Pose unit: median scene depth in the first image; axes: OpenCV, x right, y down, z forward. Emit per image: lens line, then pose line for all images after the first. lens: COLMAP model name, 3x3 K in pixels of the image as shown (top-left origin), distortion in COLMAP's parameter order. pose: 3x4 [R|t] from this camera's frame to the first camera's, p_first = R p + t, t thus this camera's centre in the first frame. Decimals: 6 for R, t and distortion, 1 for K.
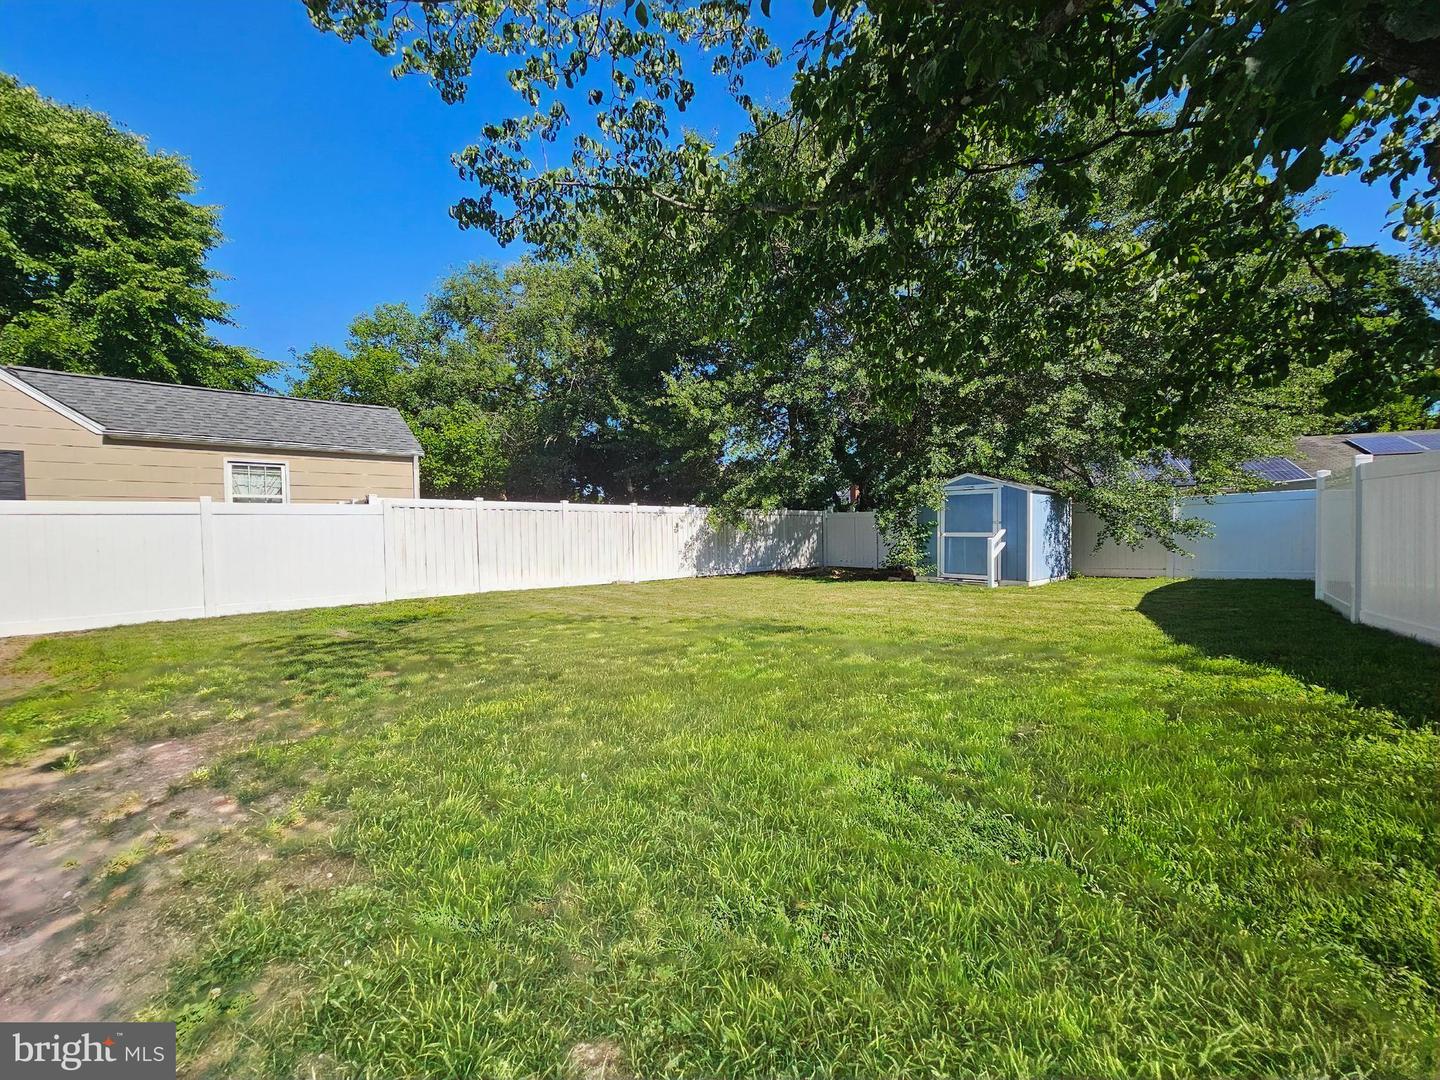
lens RADIAL K [[594.9, 0, 722.3], [0, 594.9, 545.0], [0, 0, 1]] dist [0.001001, 0.000037]
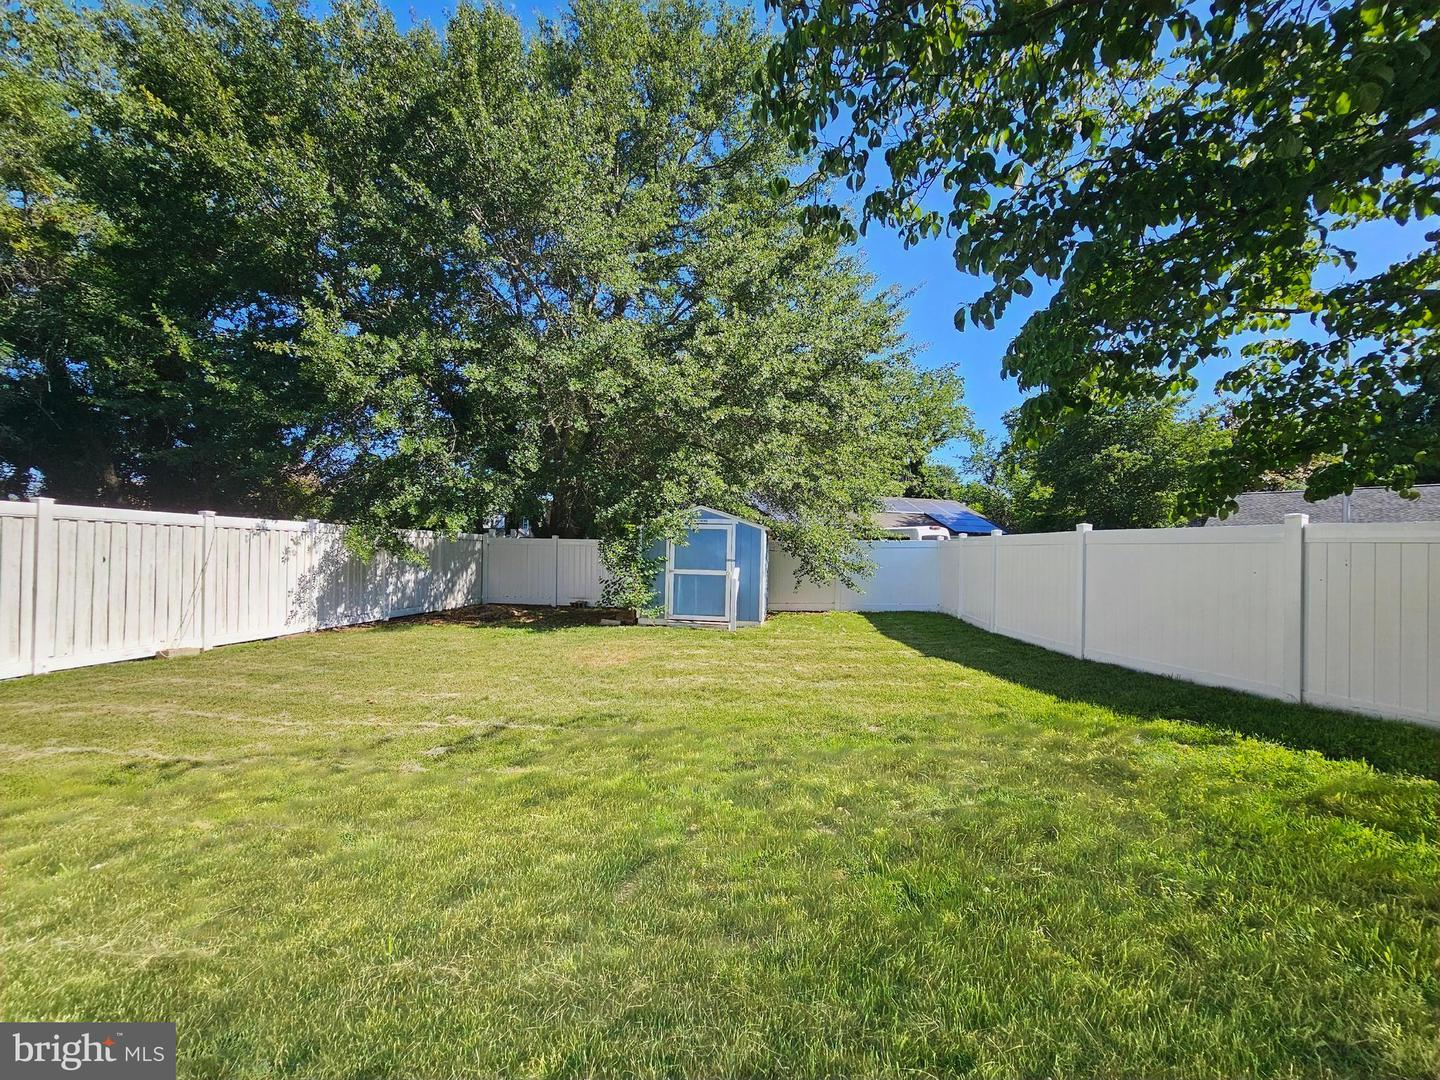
lens RADIAL K [[594.9, 0, 722.3], [0, 594.9, 545.0], [0, 0, 1]] dist [0.001001, 0.000037]
pose [[0.765596, 0.035454, 0.642344, -0.132208], [-0.013189, 0.999135, -0.039426, -0.020747], [-0.643187, 0.021712, 0.765402, 0.235778]]
